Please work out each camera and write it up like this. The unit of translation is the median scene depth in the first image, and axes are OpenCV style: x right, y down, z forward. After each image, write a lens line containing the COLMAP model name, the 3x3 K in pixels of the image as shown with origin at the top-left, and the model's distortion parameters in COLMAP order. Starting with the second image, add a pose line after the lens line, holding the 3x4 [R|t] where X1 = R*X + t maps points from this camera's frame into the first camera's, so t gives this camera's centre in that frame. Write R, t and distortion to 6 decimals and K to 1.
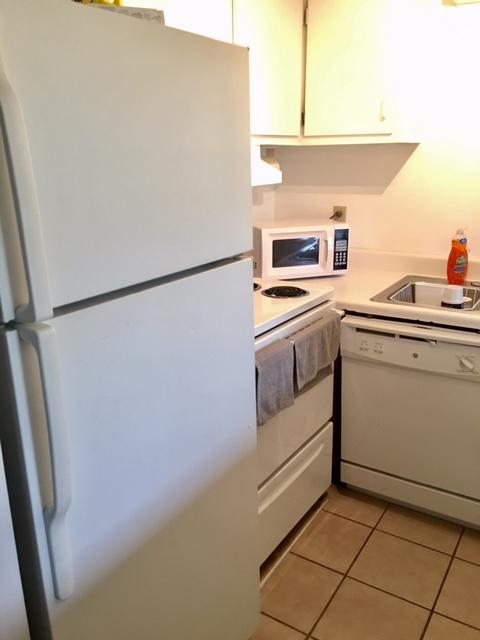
lens RADIAL K [[550.7, 0, 240.0], [0, 550.7, 320.0], [0, 0, 1]] dist [0.098596, -0.115775]
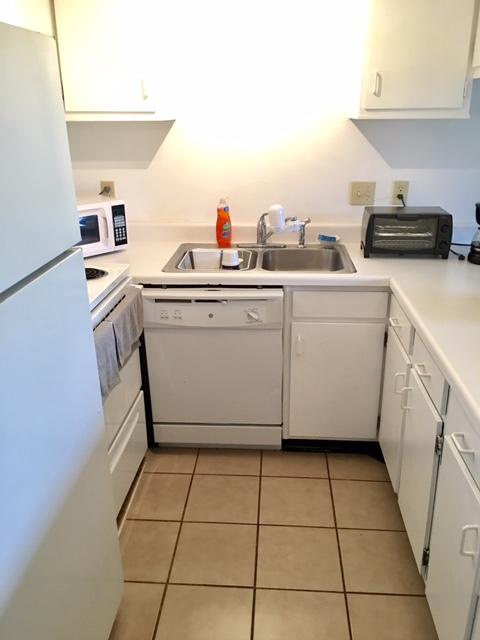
lens RADIAL K [[550.7, 0, 240.0], [0, 550.7, 320.0], [0, 0, 1]] dist [0.098596, -0.115775]
pose [[0.878360, -0.169700, 0.446862, -0.124526], [0.140153, 0.985203, 0.098653, -0.027380], [-0.456991, -0.024023, 0.889147, -0.021983]]
